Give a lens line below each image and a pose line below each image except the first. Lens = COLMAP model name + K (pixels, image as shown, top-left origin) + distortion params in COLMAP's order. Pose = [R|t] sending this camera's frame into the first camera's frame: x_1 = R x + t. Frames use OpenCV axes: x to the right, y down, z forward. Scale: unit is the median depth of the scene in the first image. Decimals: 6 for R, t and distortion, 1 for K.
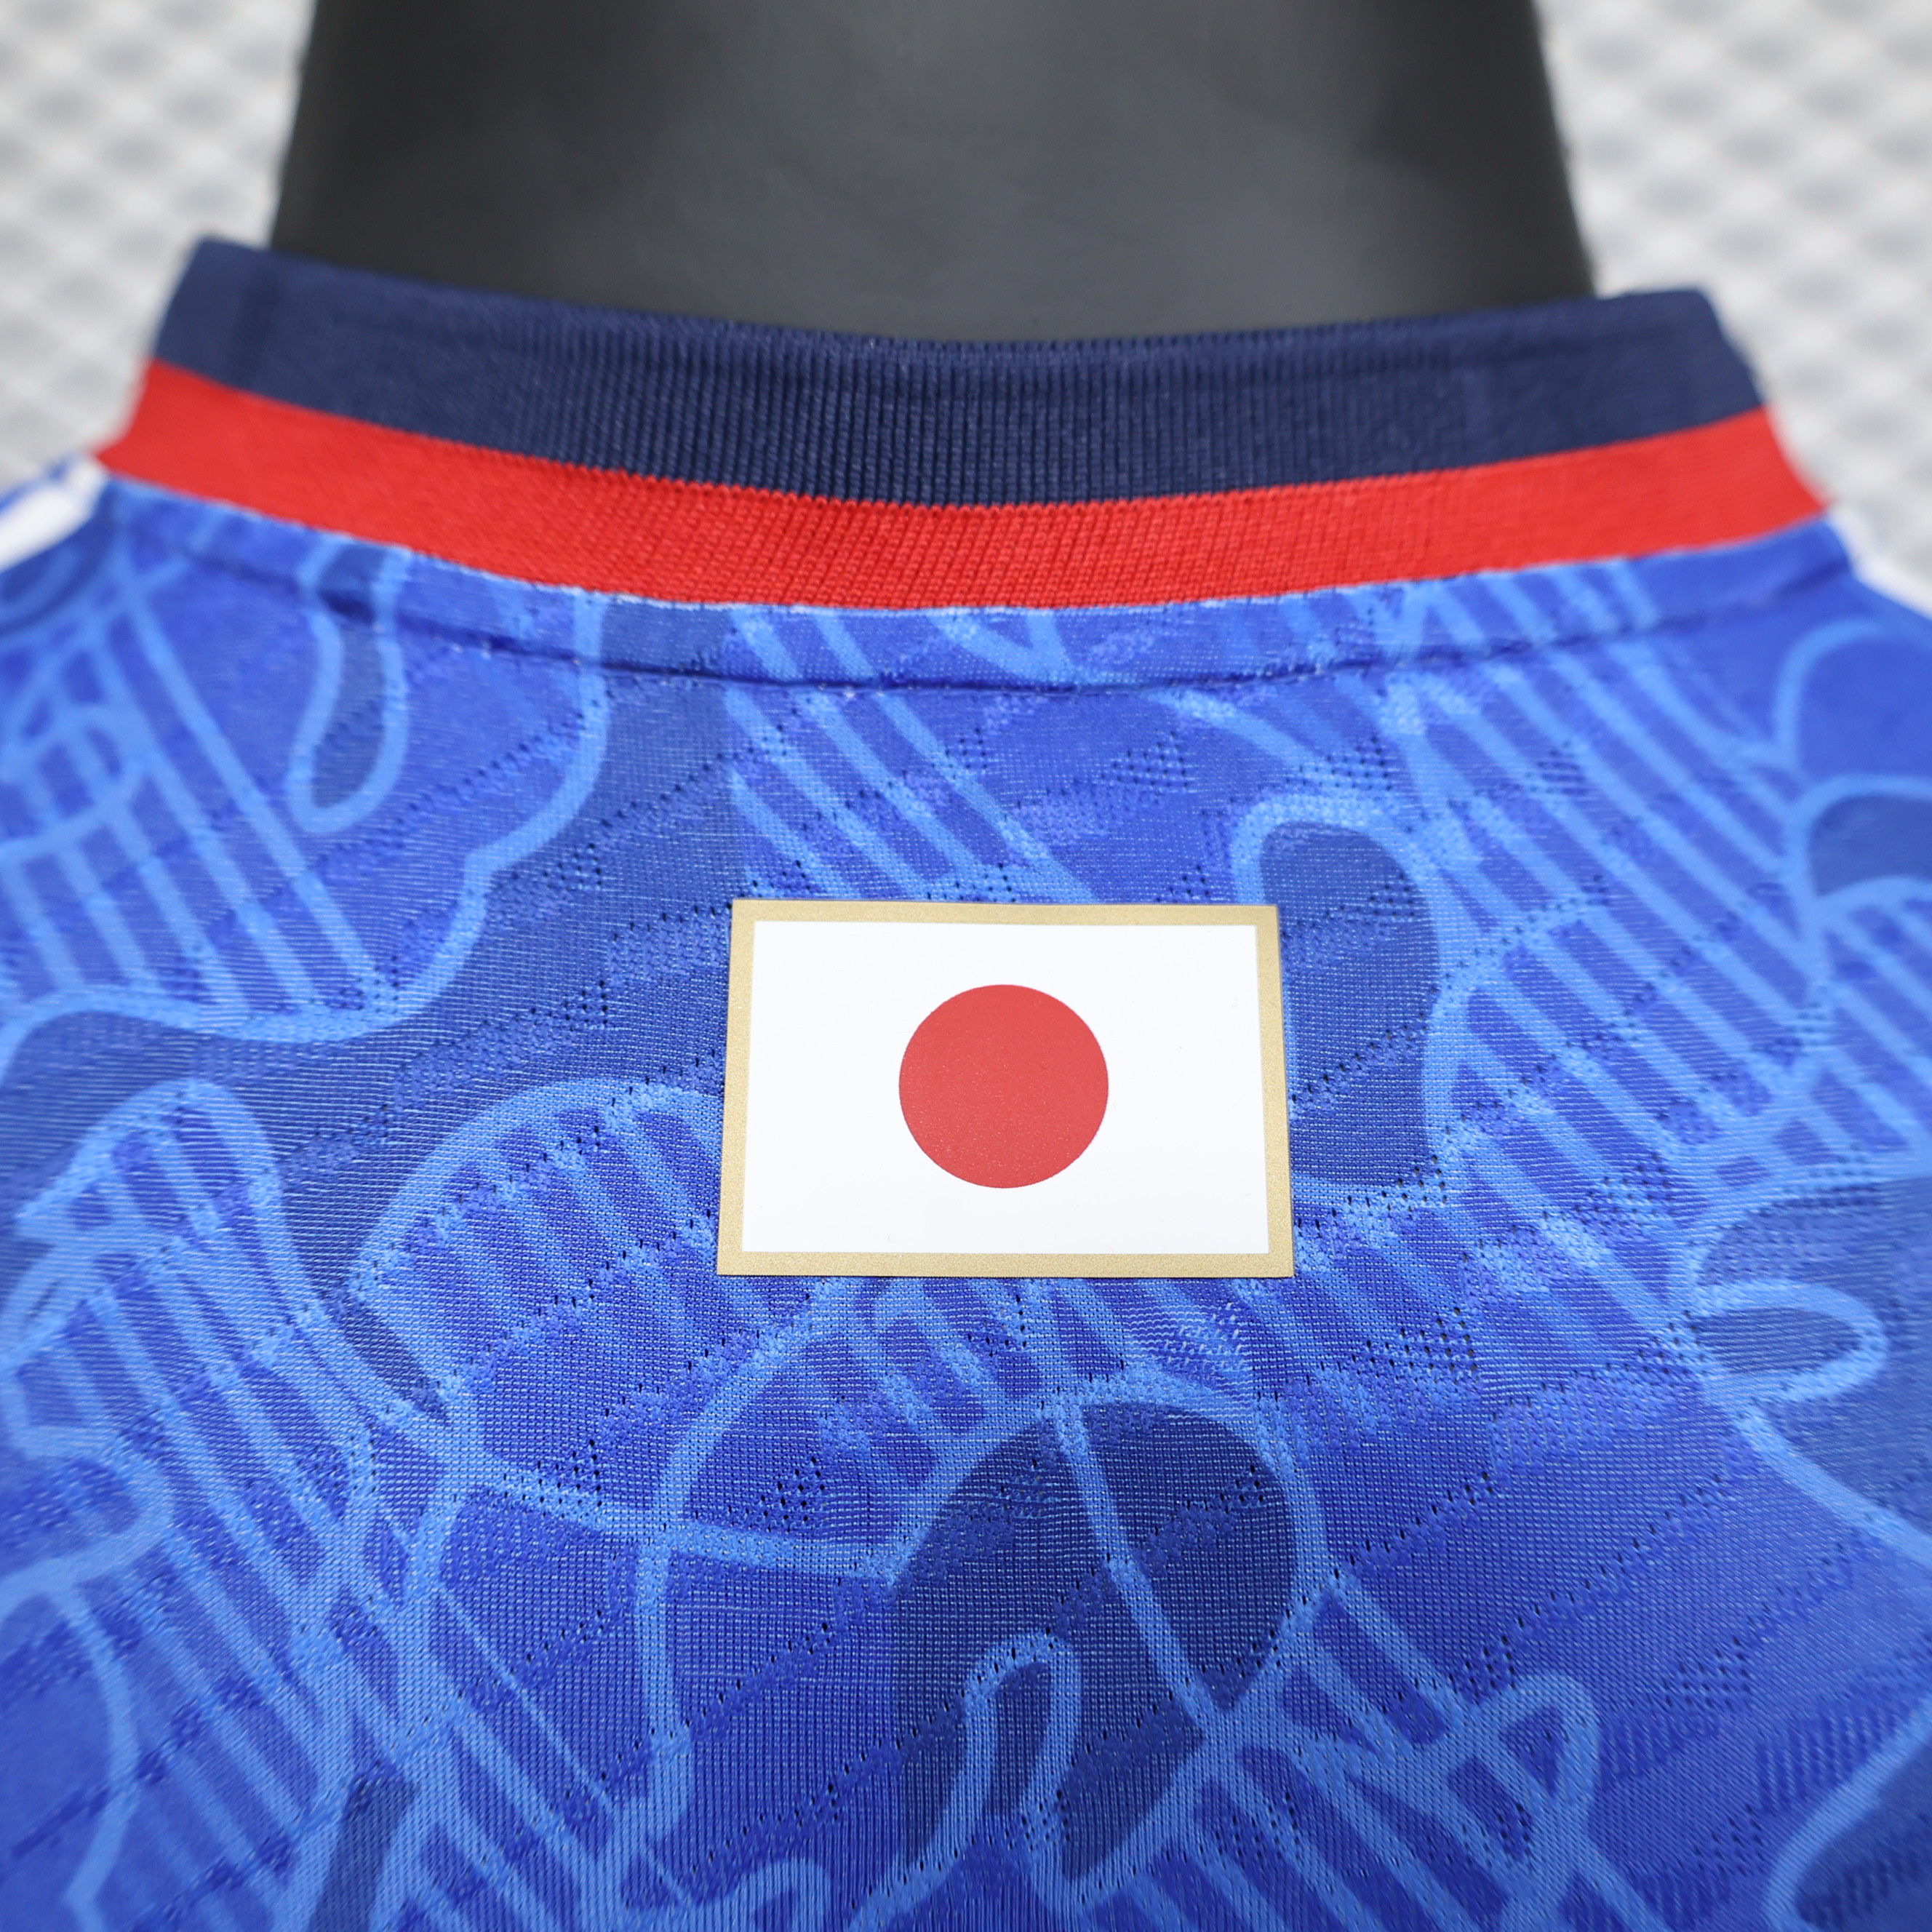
lens RADIAL K [[2004.2, 0, 924.1], [0, 2004.2, 998.5], [0, 0, 1]] dist [-0.010273, 0.005226]
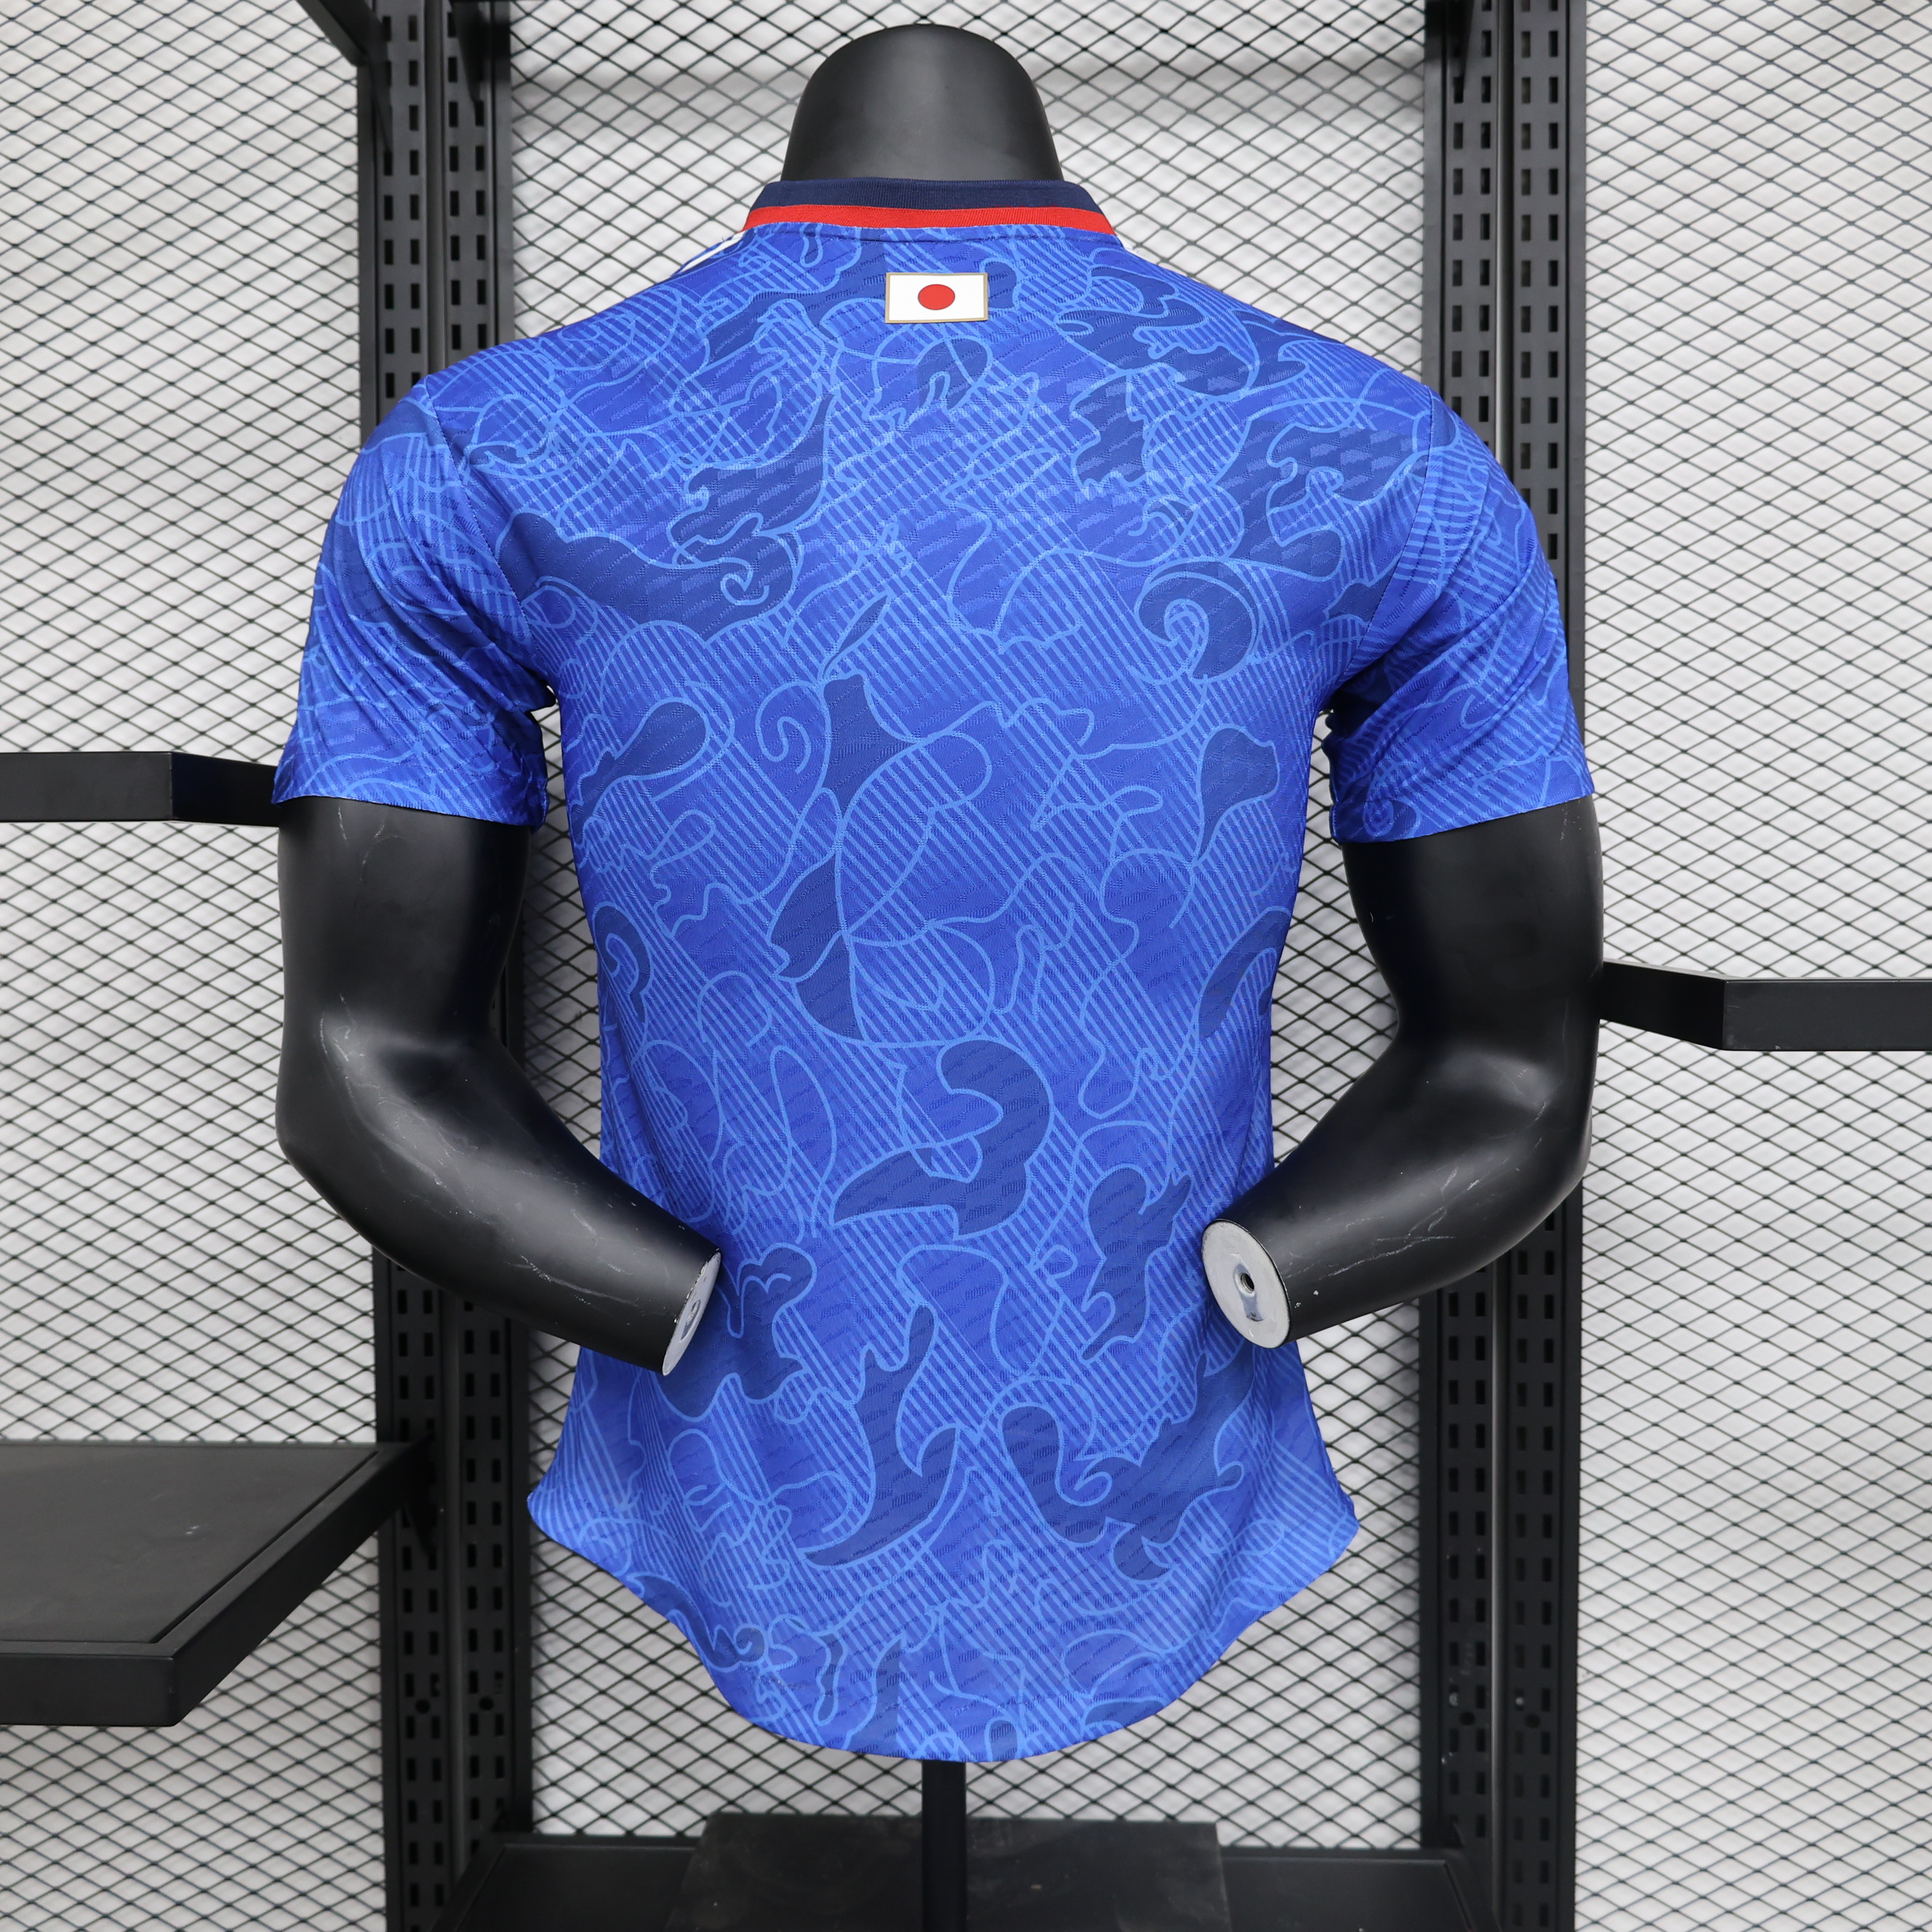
lens RADIAL K [[2004.2, 0, 924.1], [0, 2004.2, 998.5], [0, 0, 1]] dist [-0.010273, 0.005226]
pose [[0.999984, -0.002524, 0.005093, -0.026160], [0.003429, 0.982500, -0.186233, 2.821344], [-0.004534, 0.186247, 0.982492, -3.859109]]
